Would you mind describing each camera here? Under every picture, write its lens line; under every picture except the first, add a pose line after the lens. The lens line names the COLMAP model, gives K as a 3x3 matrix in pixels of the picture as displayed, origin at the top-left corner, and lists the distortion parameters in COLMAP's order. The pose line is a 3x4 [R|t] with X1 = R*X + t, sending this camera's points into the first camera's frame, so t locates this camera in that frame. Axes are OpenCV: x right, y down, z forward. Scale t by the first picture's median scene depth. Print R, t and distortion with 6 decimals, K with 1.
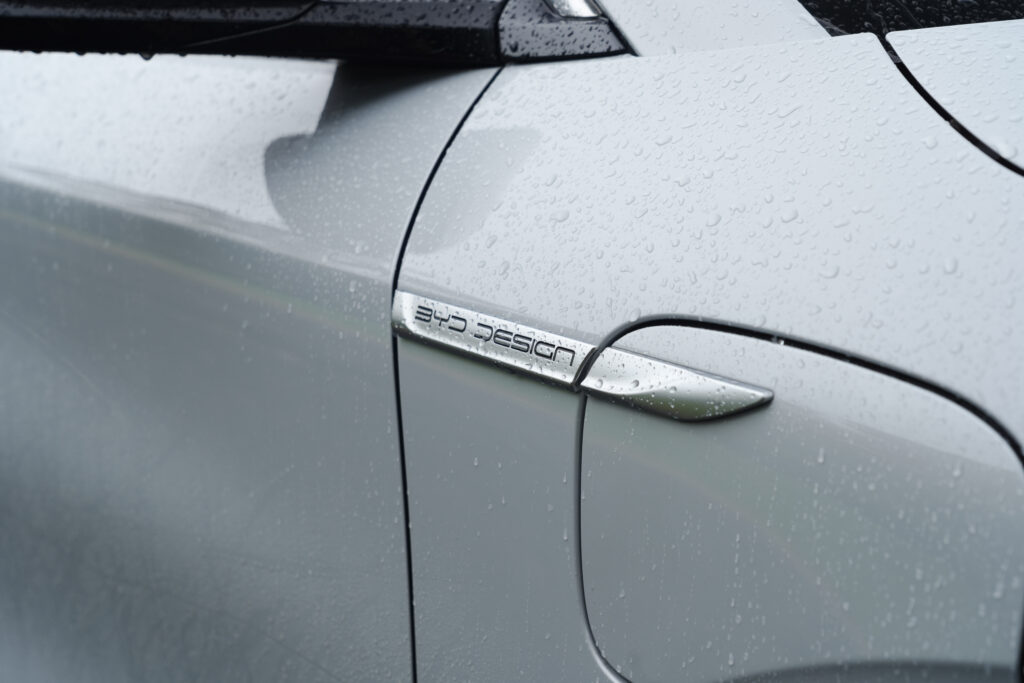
lens RADIAL K [[1744.6, 0, 512.0], [0, 1744.6, 341.5], [0, 0, 1]] dist [0.007420, 0.019822]
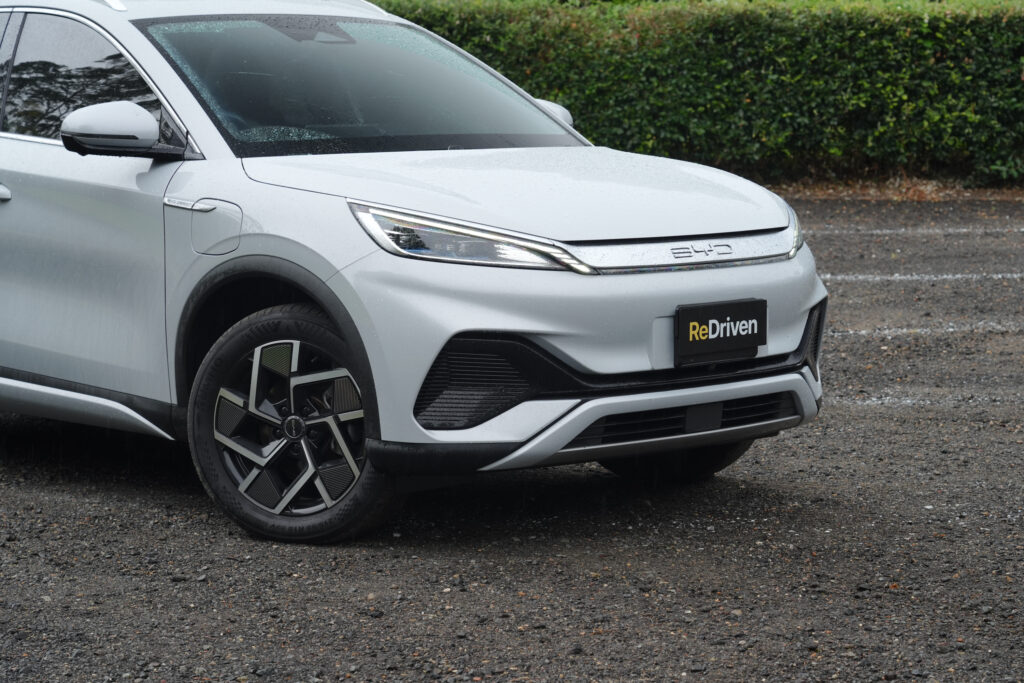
lens RADIAL K [[2366.6, 0, 563.5], [0, 2366.6, 312.2], [0, 0, 1]] dist [-0.024444, 0.562456]
pose [[0.992838, 0.035671, 0.114022, 0.377770], [-0.024871, 0.995188, -0.094779, 1.087067], [-0.116854, 0.091265, 0.988947, -7.074391]]
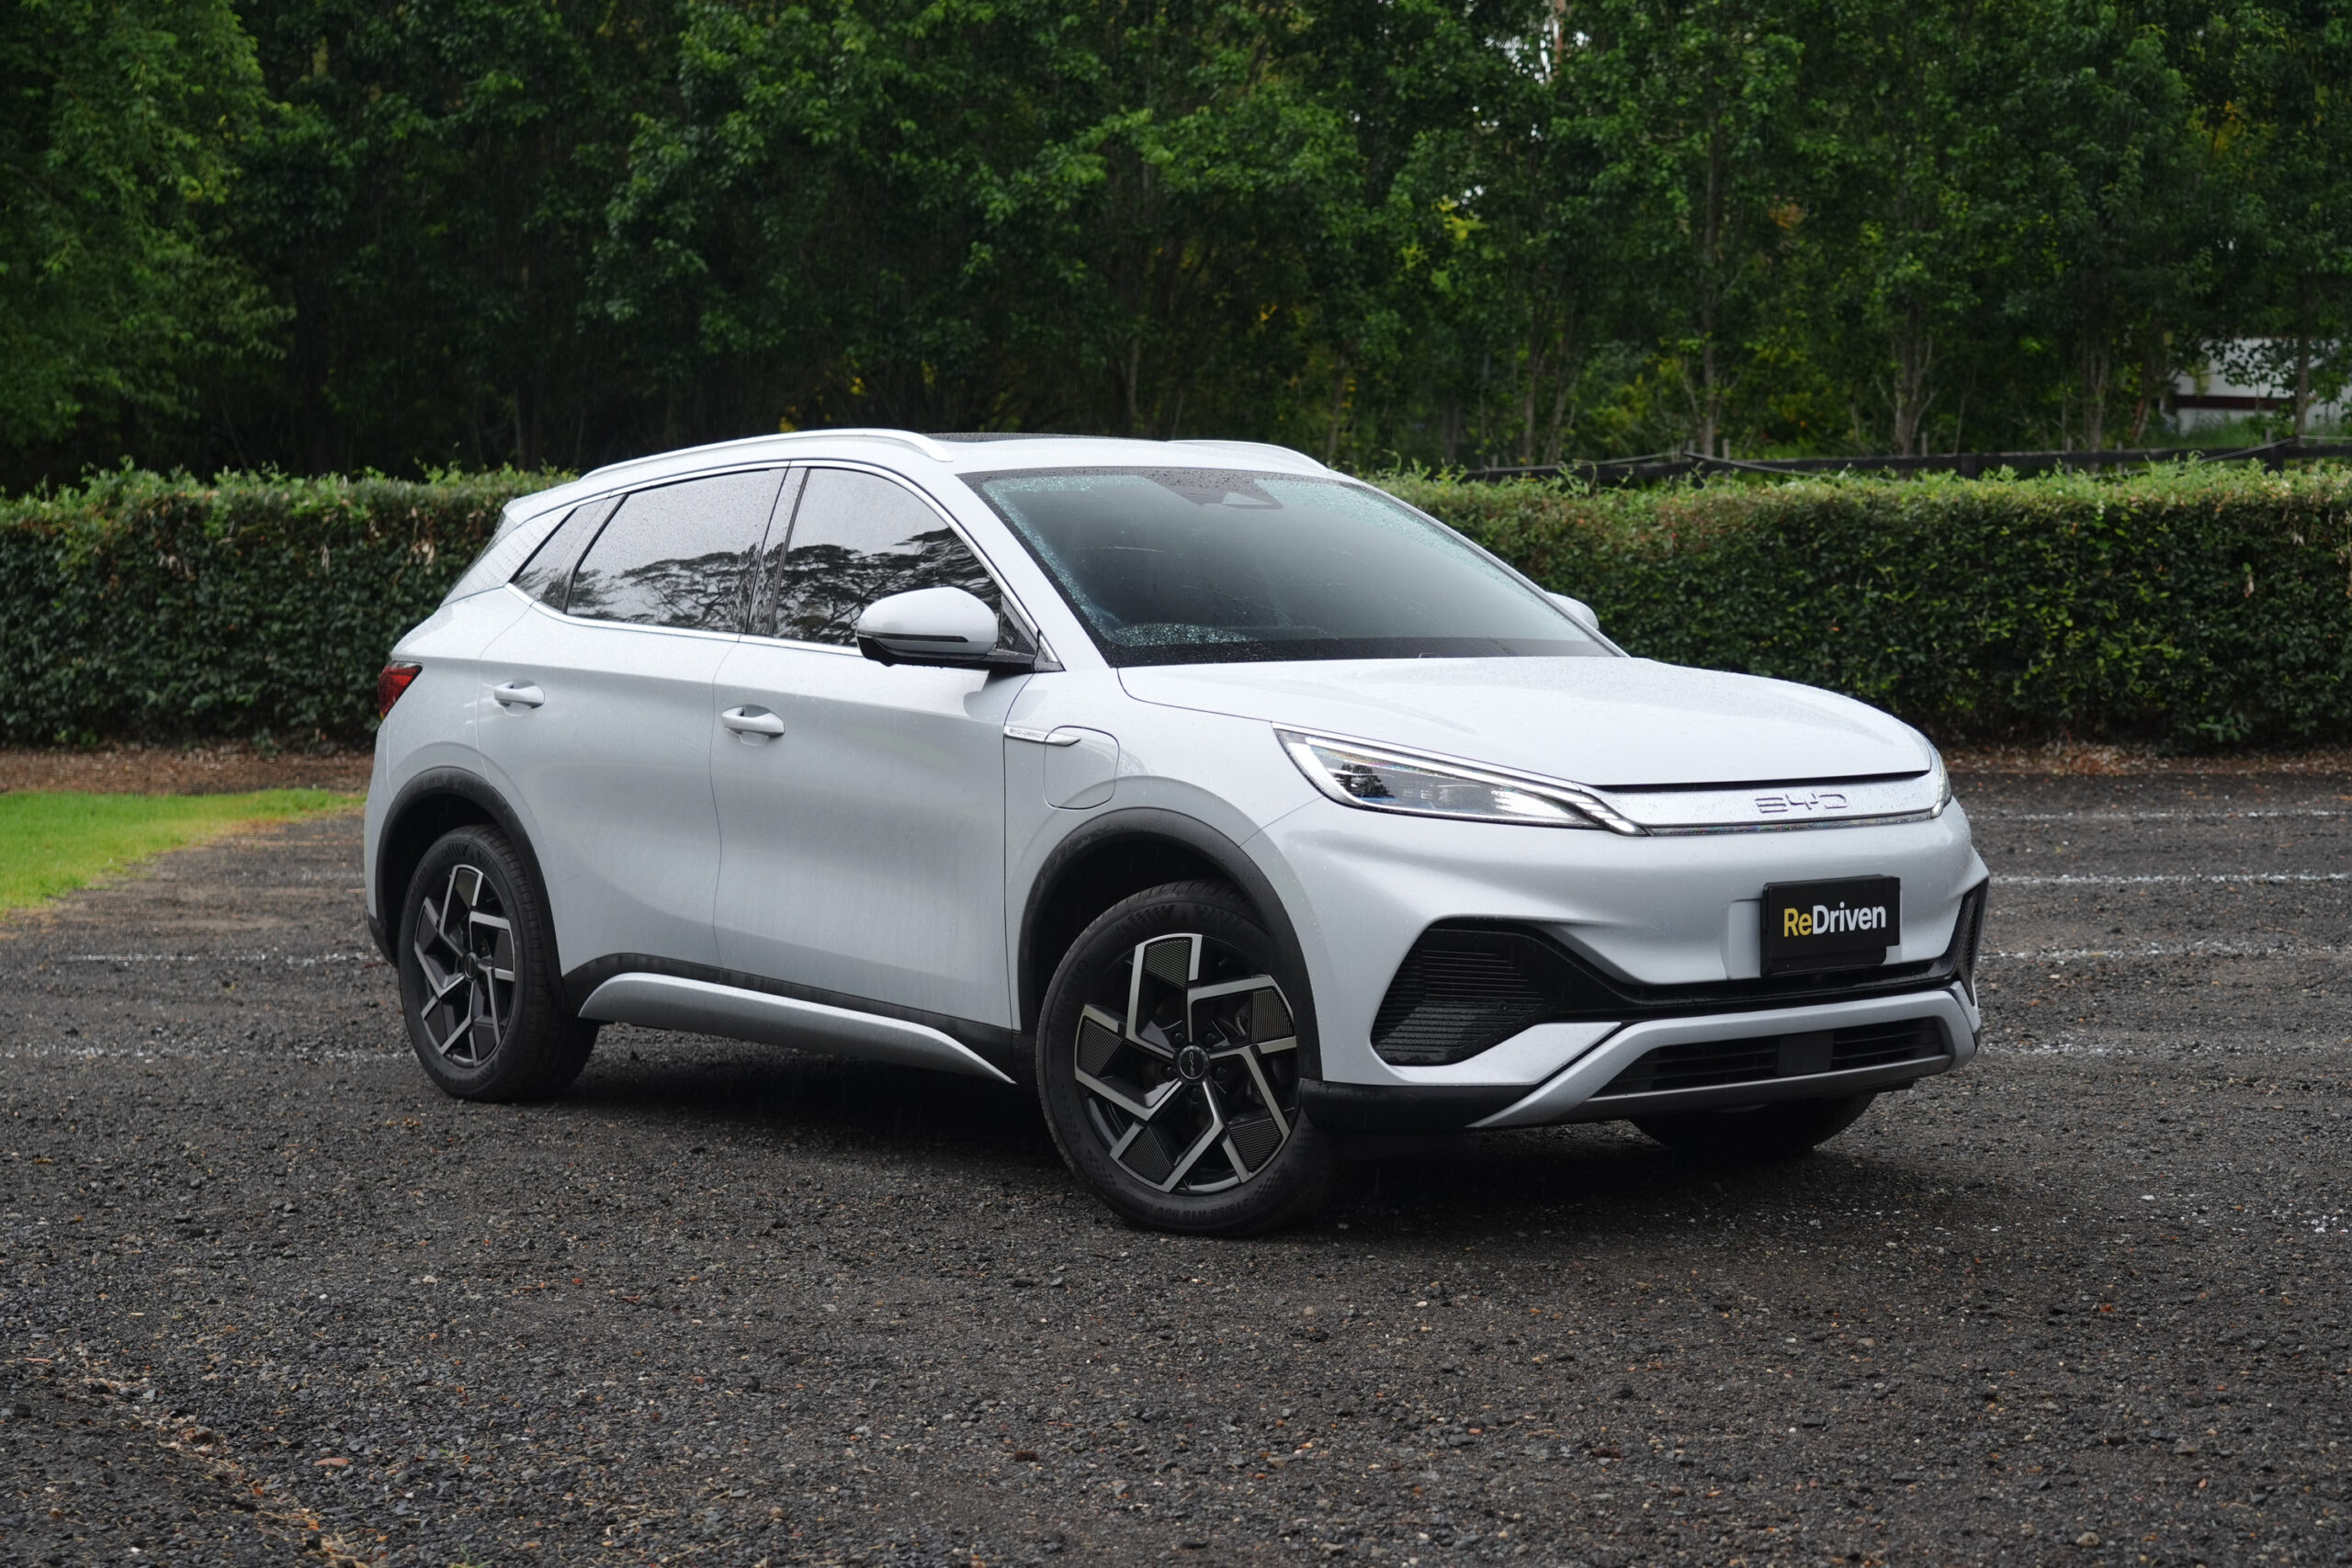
lens RADIAL K [[3392.9, 0, 1267.0], [0, 3392.9, 774.7], [0, 0, 1]] dist [0.038913, 0.023120]
pose [[0.998766, 0.041922, 0.026641, 0.336476], [-0.037726, 0.989130, -0.142124, 1.179252], [-0.032309, 0.140944, 0.989490, -6.802778]]
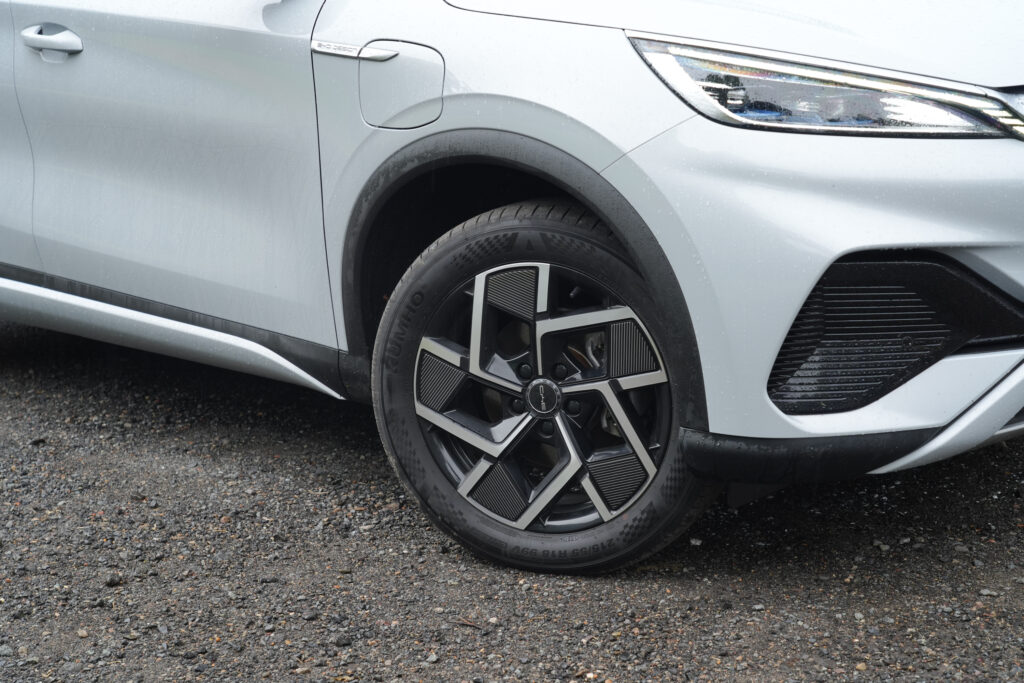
lens RADIAL K [[1830.4, 0, 568.2], [0, 1830.4, 339.6], [0, 0, 1]] dist [0.024640, -0.038317]
pose [[0.992515, -0.020574, 0.120377, -0.005207], [0.017097, 0.999408, 0.029844, 0.521593], [-0.120920, -0.027562, 0.992280, -3.112650]]
